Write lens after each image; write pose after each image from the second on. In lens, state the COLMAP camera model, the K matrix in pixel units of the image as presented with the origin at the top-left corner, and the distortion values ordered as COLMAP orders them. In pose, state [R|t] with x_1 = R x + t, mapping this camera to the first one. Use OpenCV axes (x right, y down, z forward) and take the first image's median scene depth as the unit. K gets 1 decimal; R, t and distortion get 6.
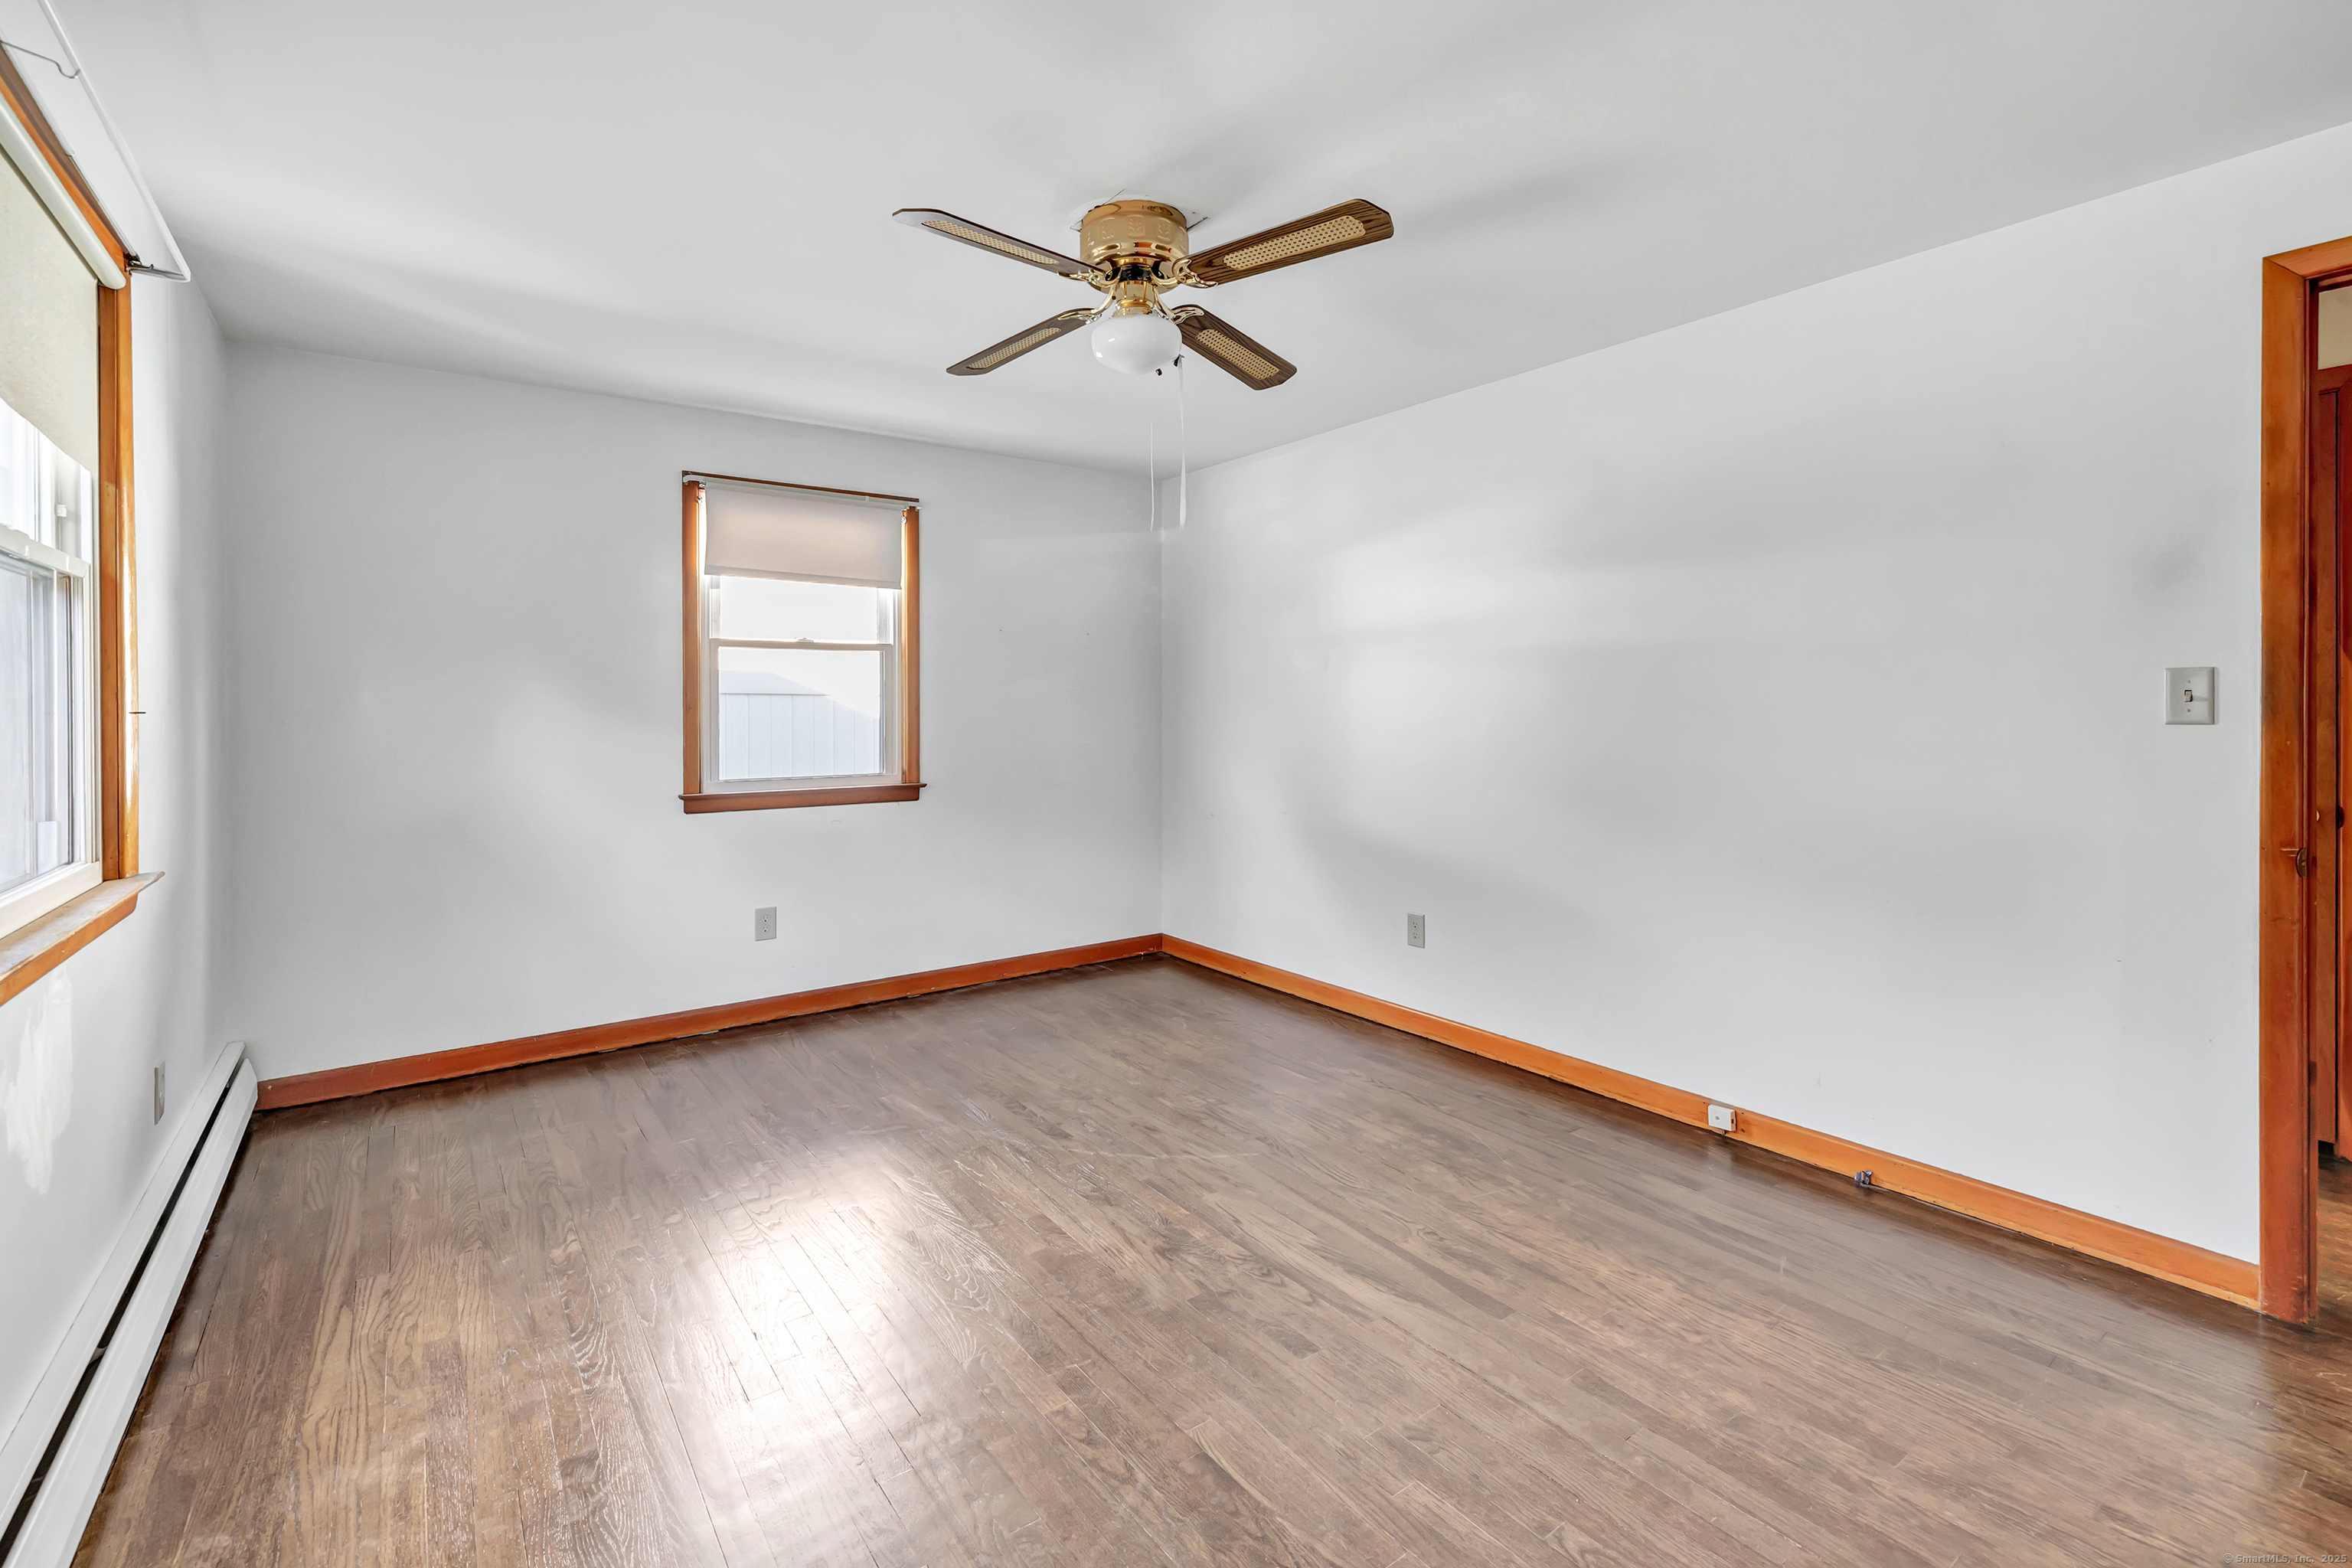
lens RADIAL K [[1054.8, 0, 1185.9], [0, 1054.8, 715.3], [0, 0, 1]] dist [0.004286, 0.000597]
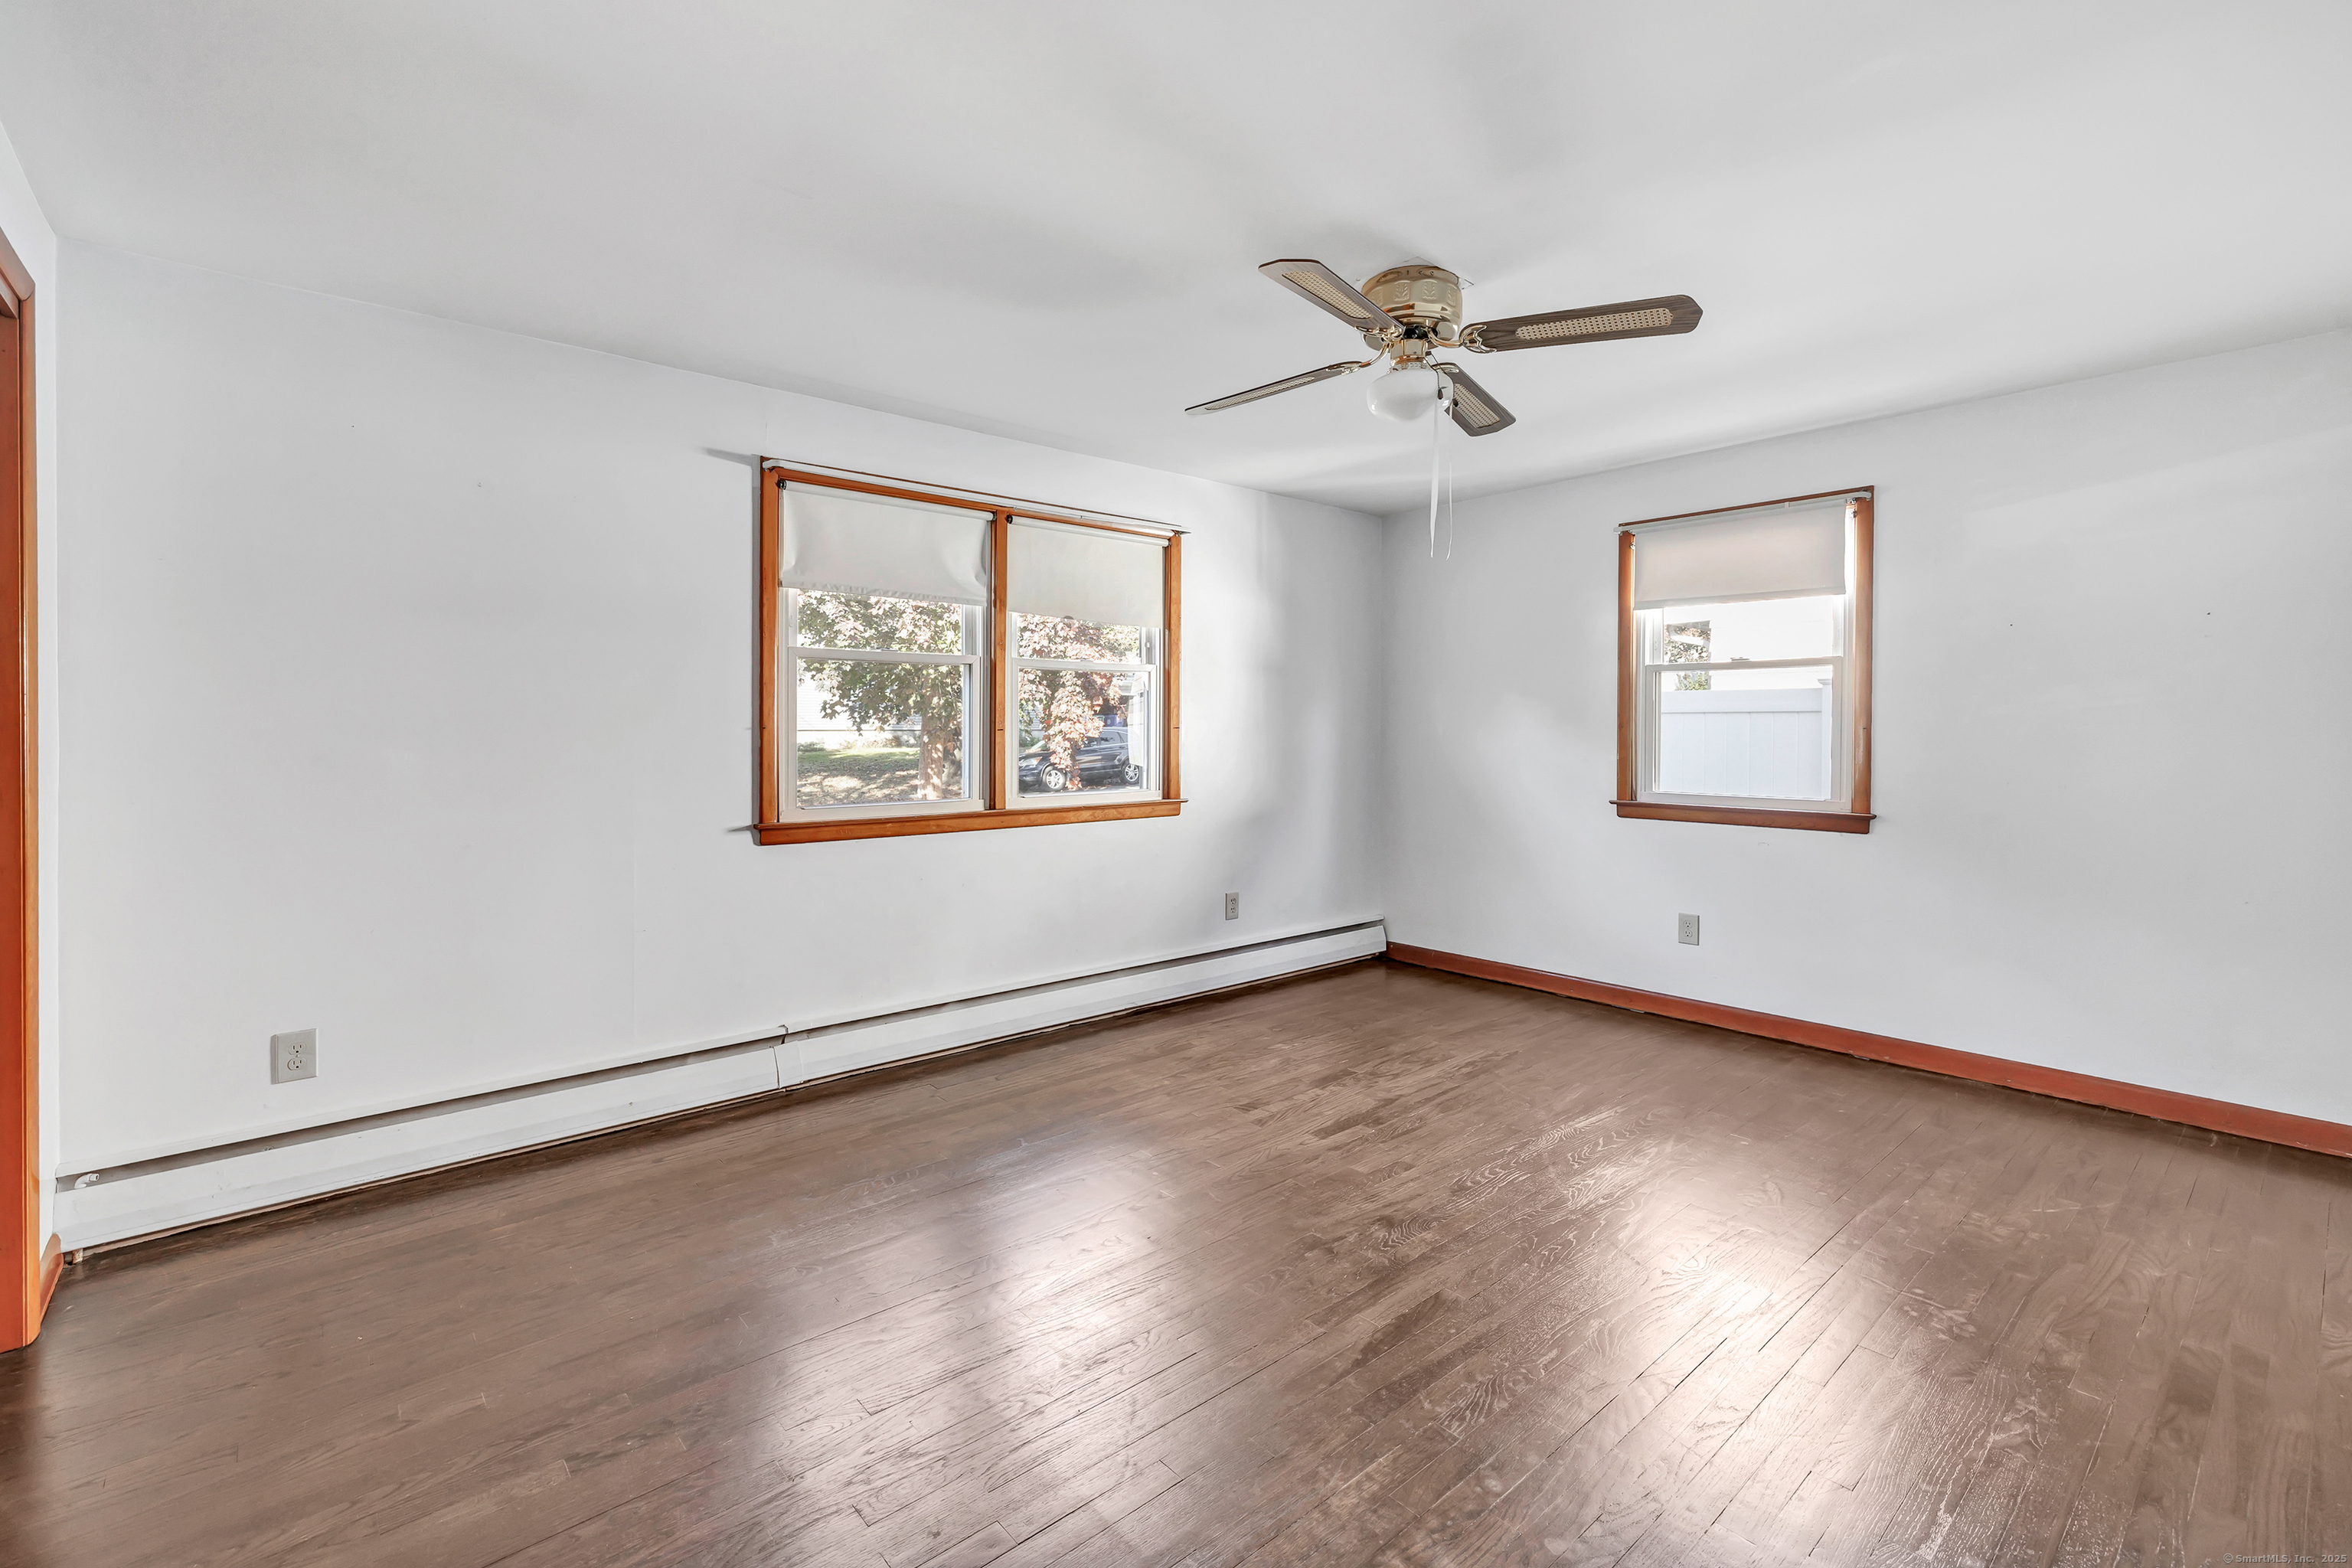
lens RADIAL K [[1019.2, 0, 1176.0], [0, 1019.2, 735.0], [0, 0, 1]] dist [-0.000675, 0.000031]
pose [[0.079849, 0.012101, -0.996734, 0.787867], [-0.009323, 0.999892, 0.011392, -0.007330], [0.996763, 0.008383, 0.079953, 0.536350]]
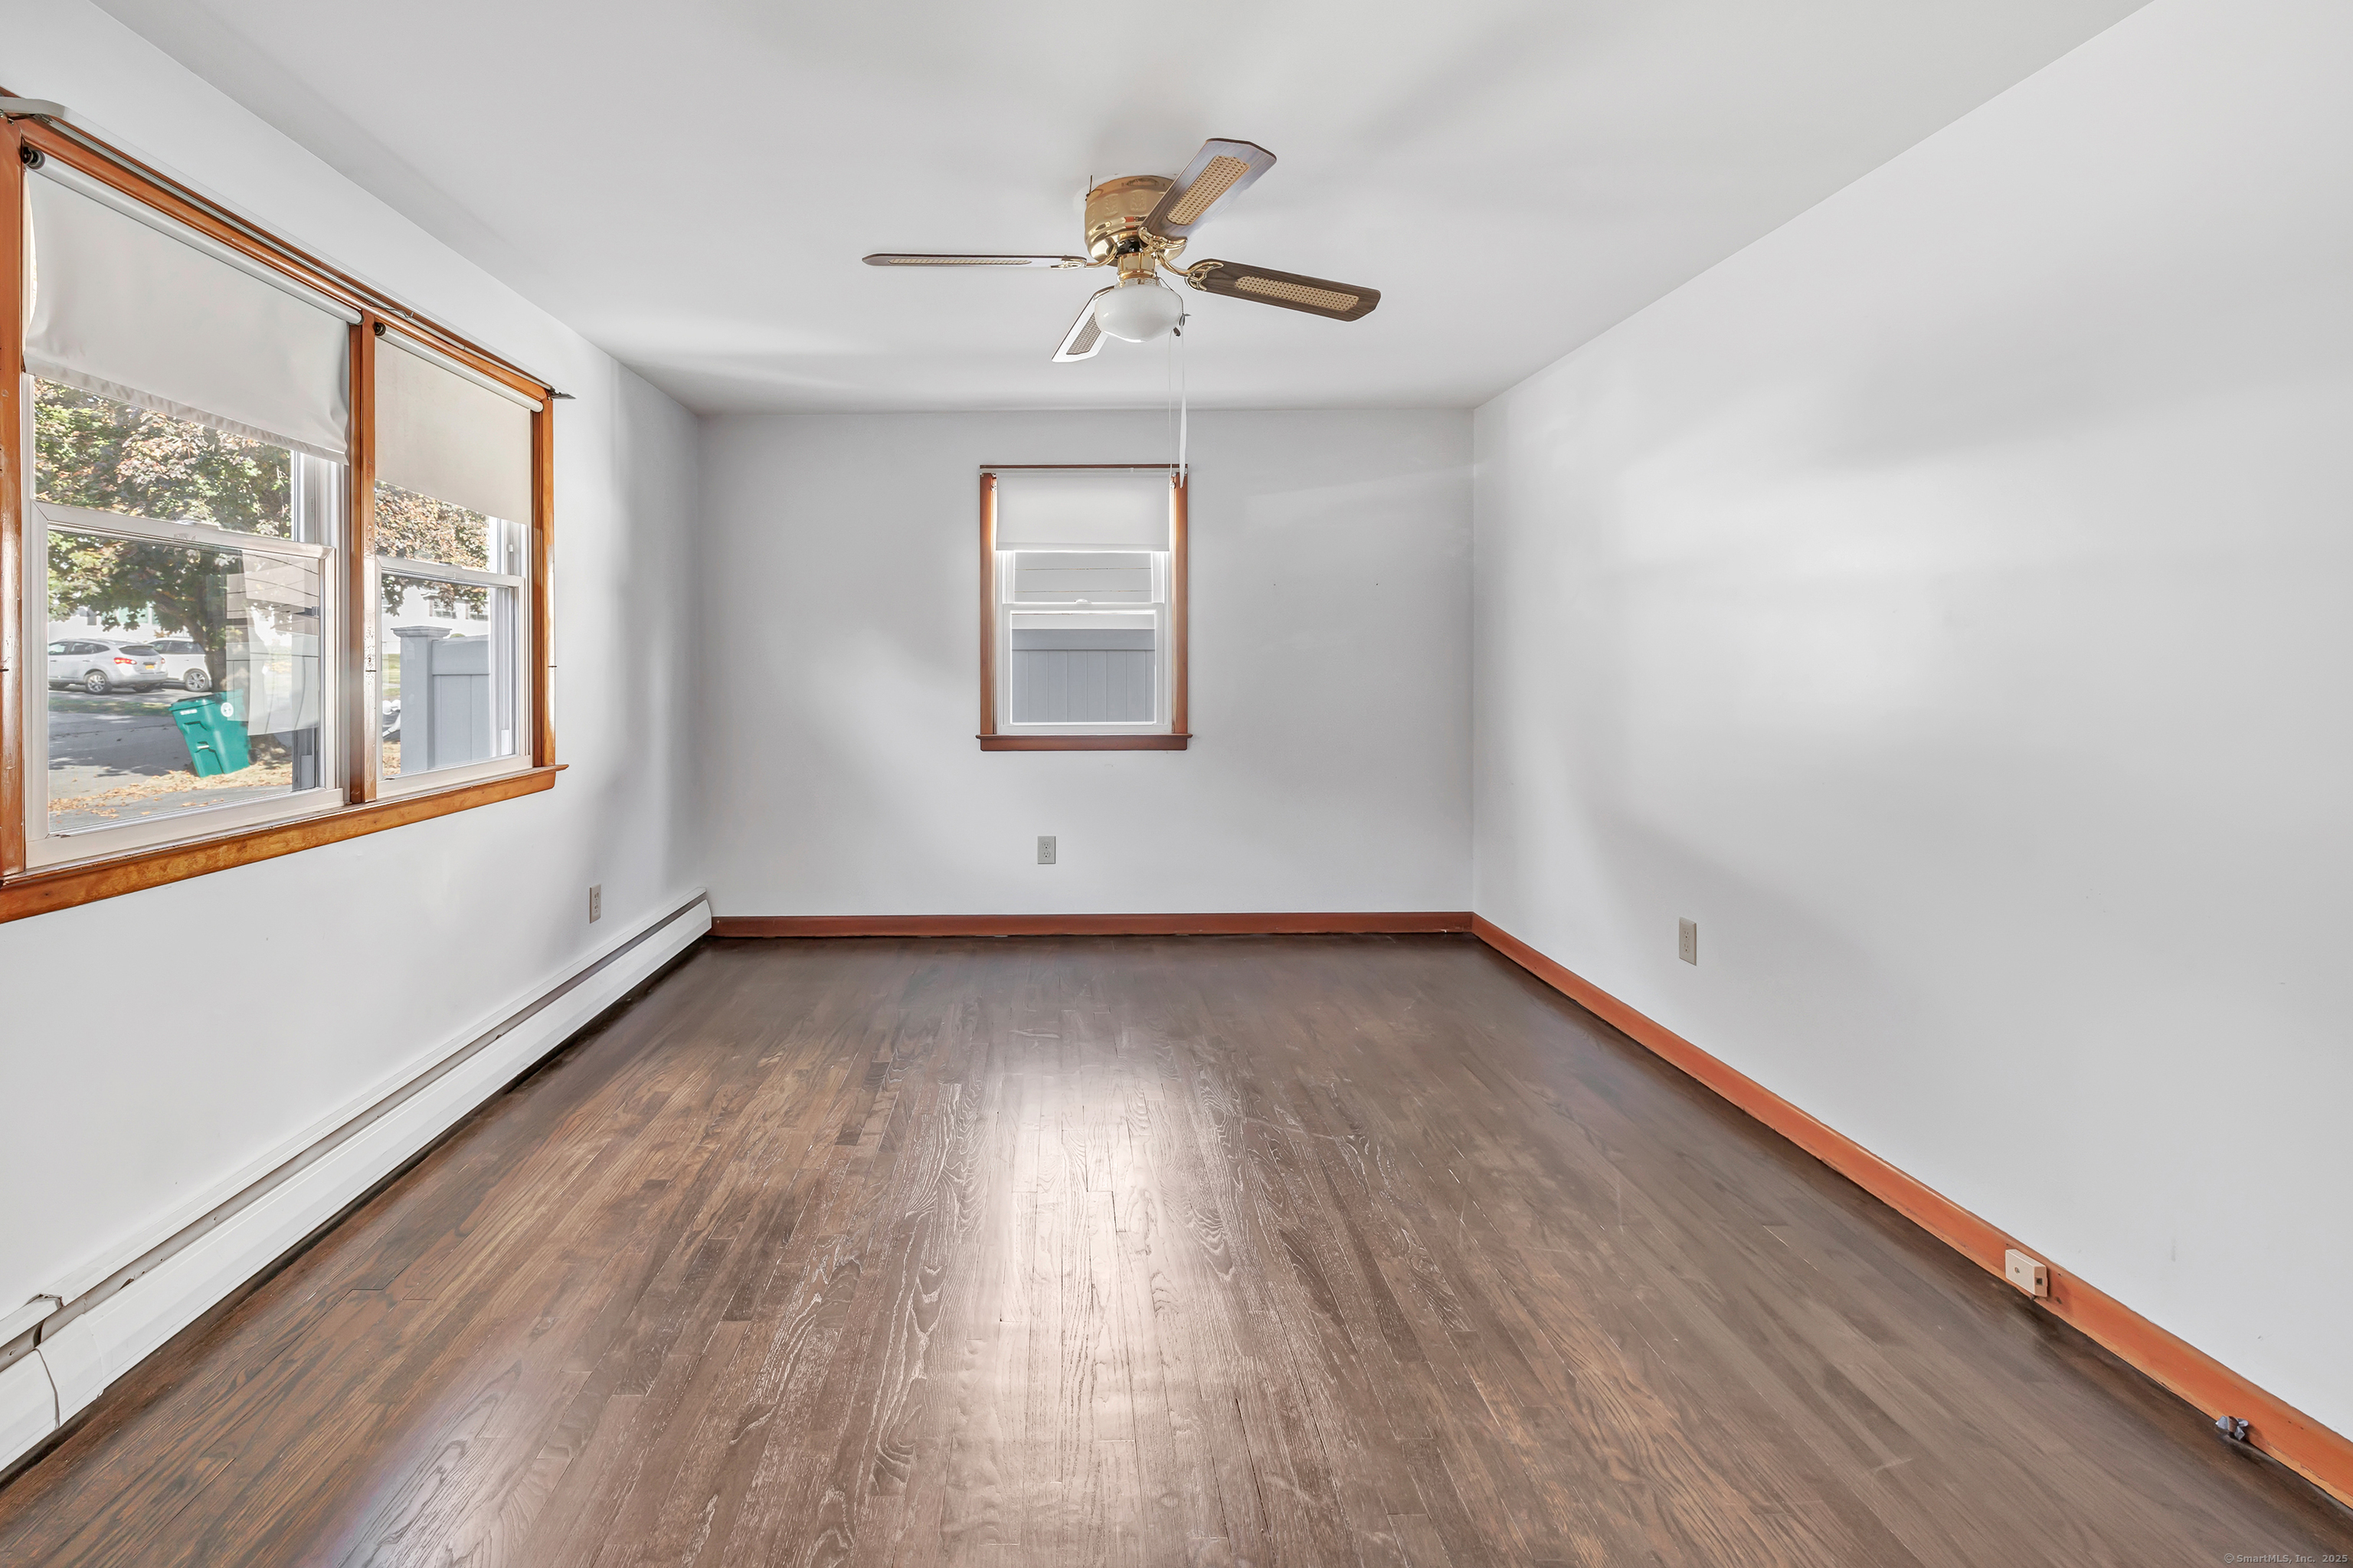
lens RADIAL K [[1082.5, 0, 1046.0], [0, 1082.5, 666.4], [0, 0, 1]] dist [0.001545, 0.000700]
pose [[0.800861, 0.001459, -0.598848, 0.413610], [-0.003523, 0.999991, -0.002274, -0.000116], [0.598840, 0.003931, 0.800859, 0.072261]]
